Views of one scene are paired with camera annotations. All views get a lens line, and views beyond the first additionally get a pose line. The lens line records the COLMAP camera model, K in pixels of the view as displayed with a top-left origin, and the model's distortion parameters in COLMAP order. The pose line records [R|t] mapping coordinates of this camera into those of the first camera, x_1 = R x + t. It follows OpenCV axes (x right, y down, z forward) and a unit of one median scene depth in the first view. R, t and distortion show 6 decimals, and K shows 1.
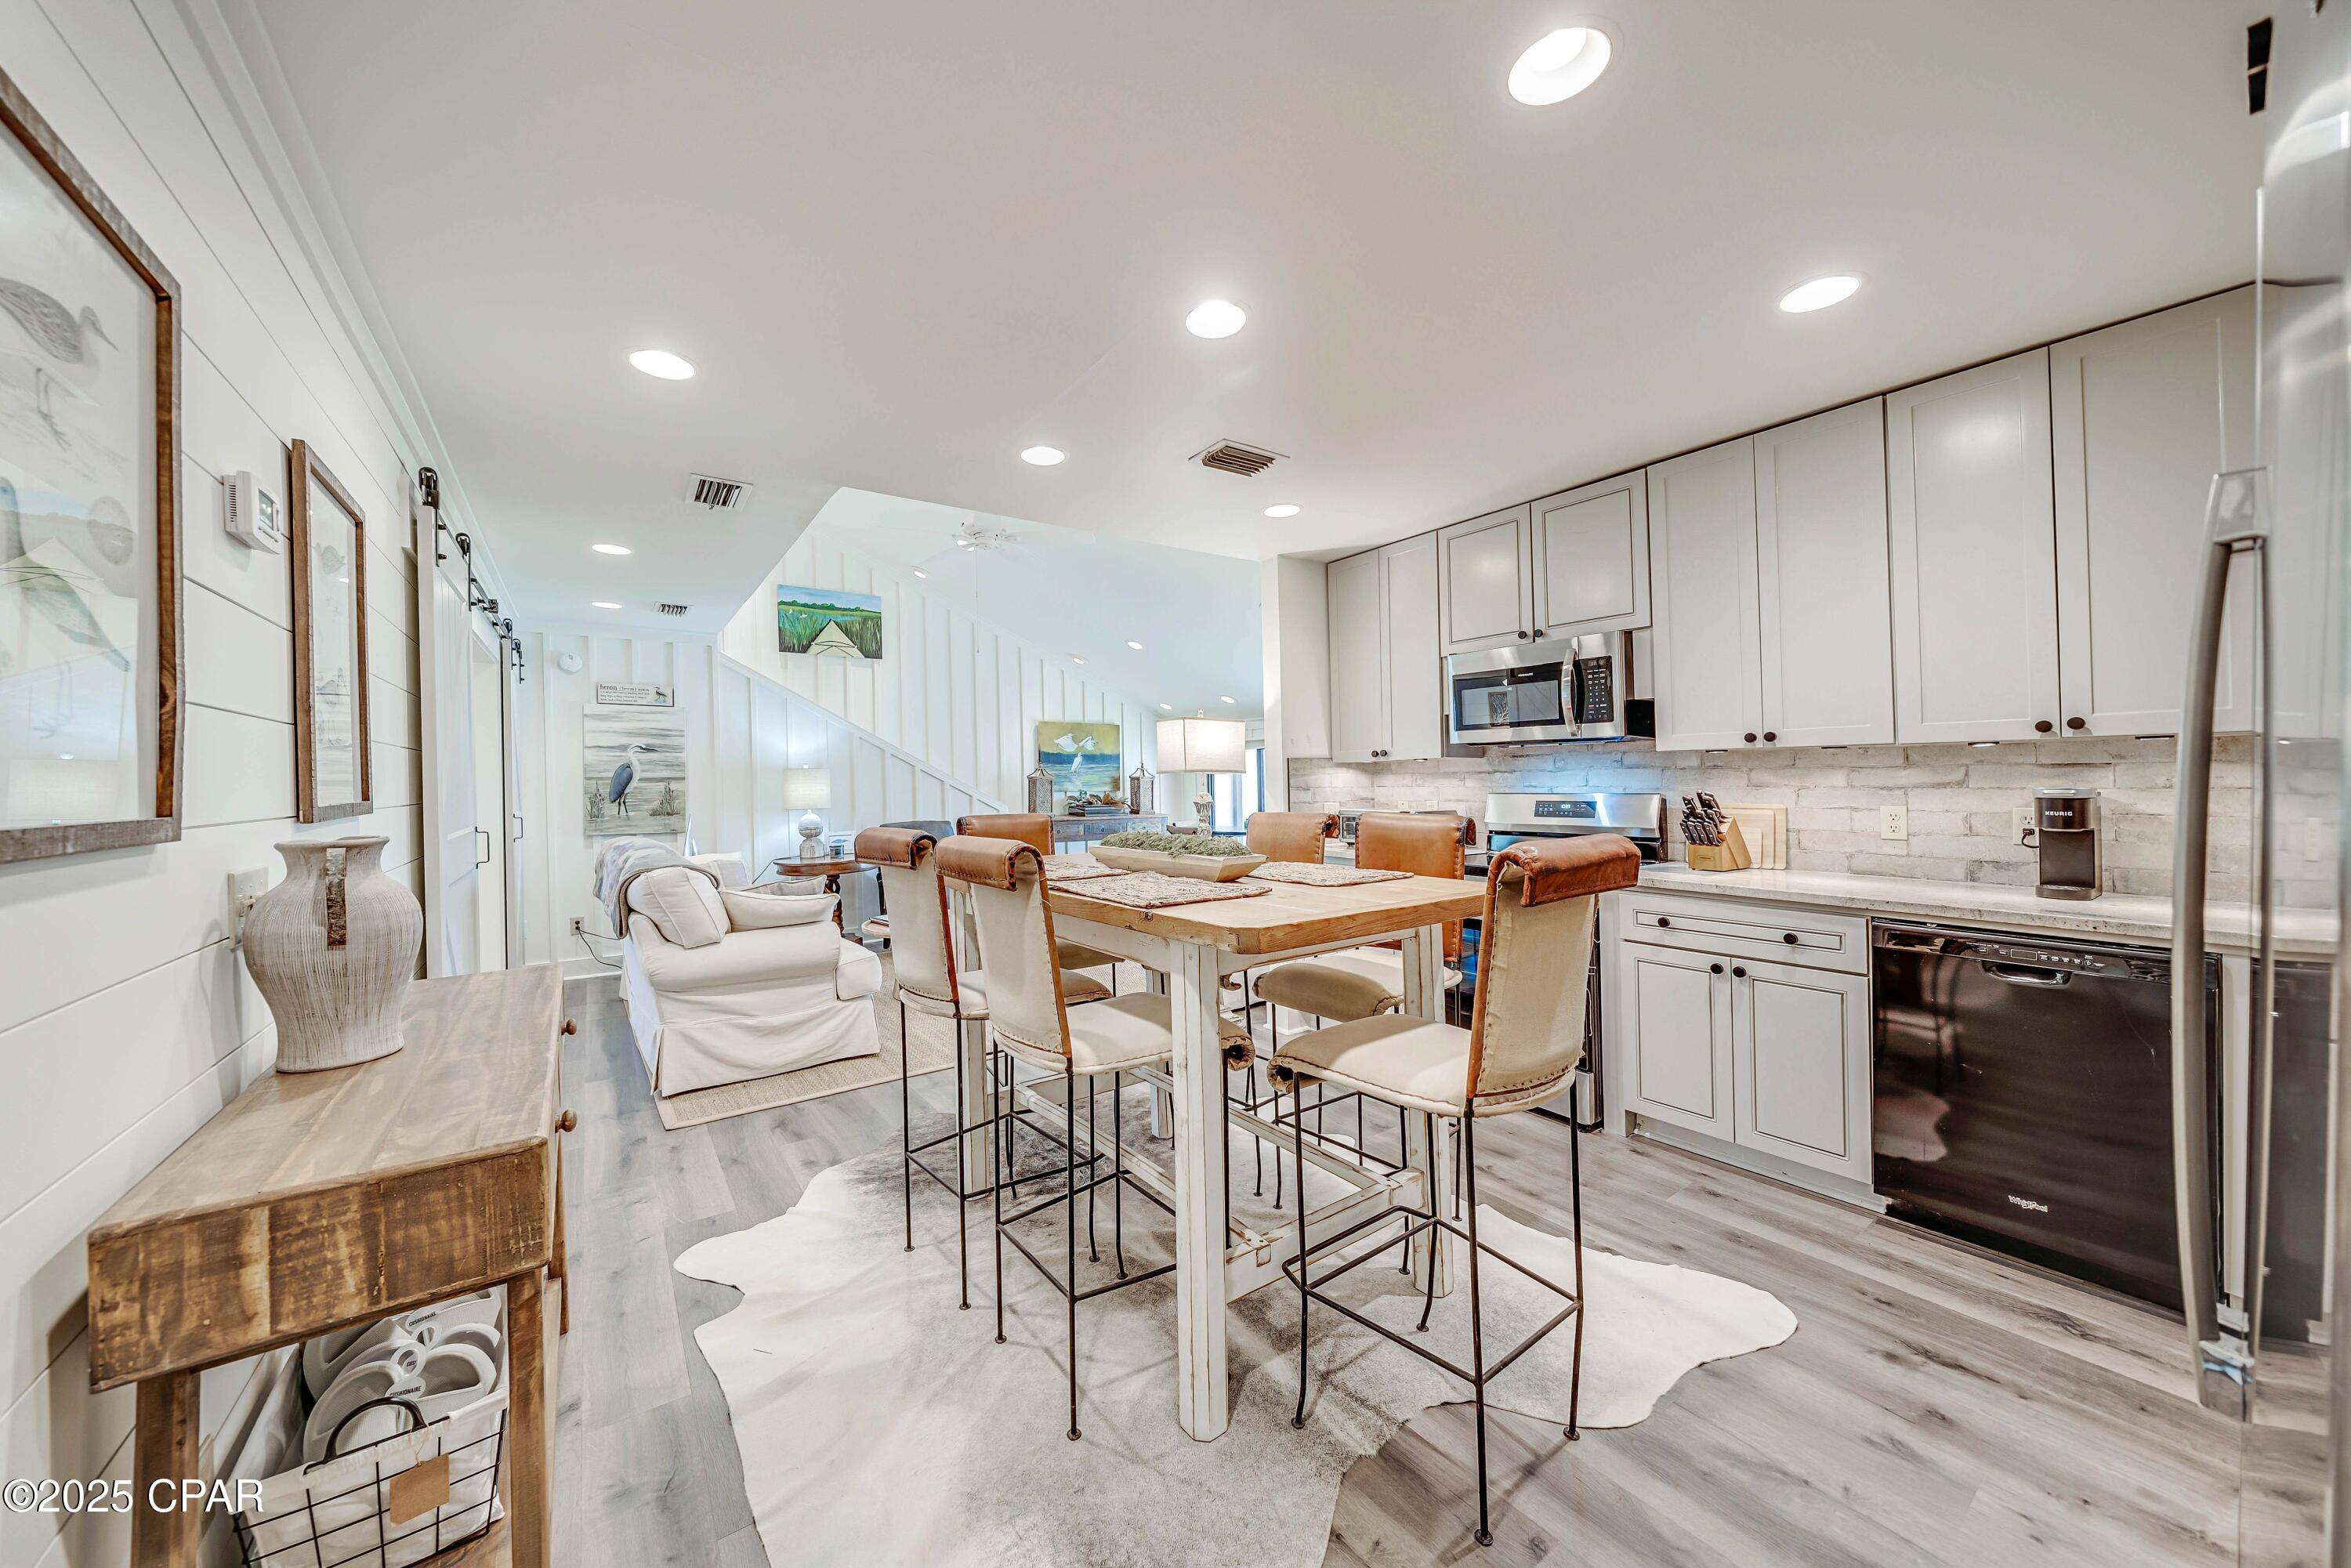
lens RADIAL K [[793.8, 0, 1175.5], [0, 793.8, 784.0], [0, 0, 1]] dist [-0.000222, 0.000081]
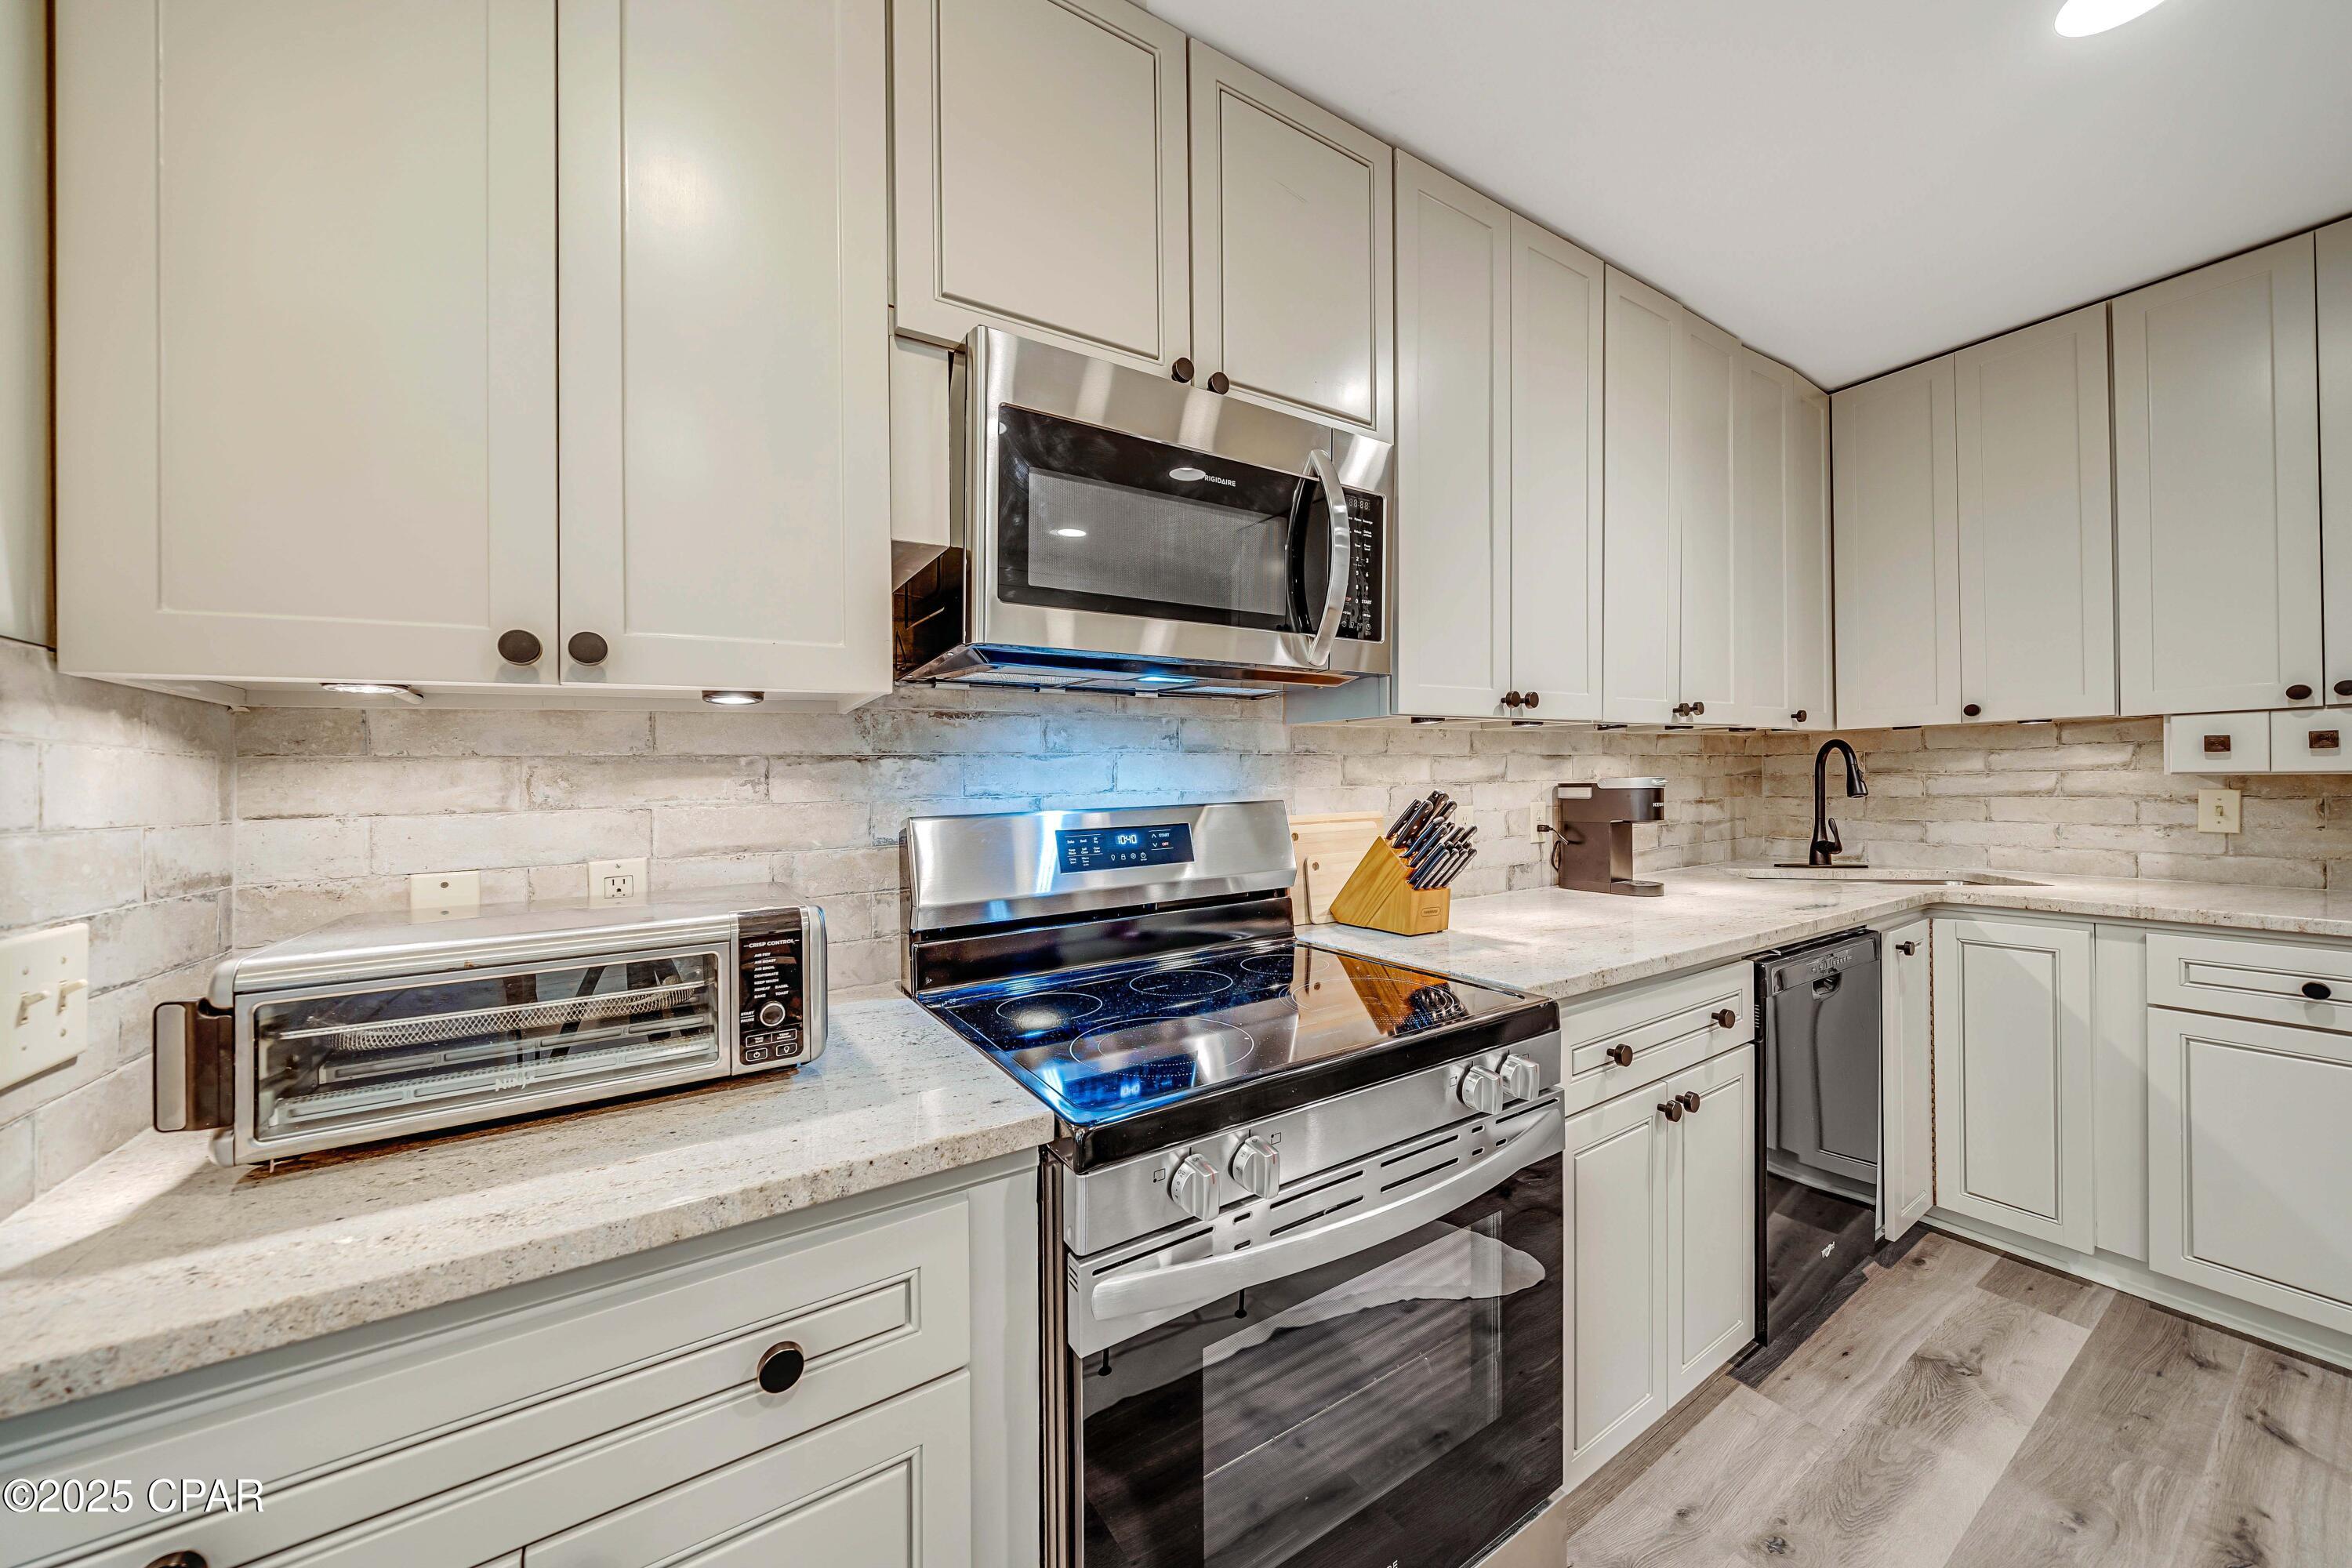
lens RADIAL K [[820.3, 0, 1158.7], [0, 820.3, 776.2], [0, 0, 1]] dist [0.000293, -0.000043]
pose [[0.082720, 0.013930, 0.996475, 0.142511], [0.024873, 0.999562, -0.016037, 0.005223], [-0.996262, 0.026112, 0.082337, 2.096829]]
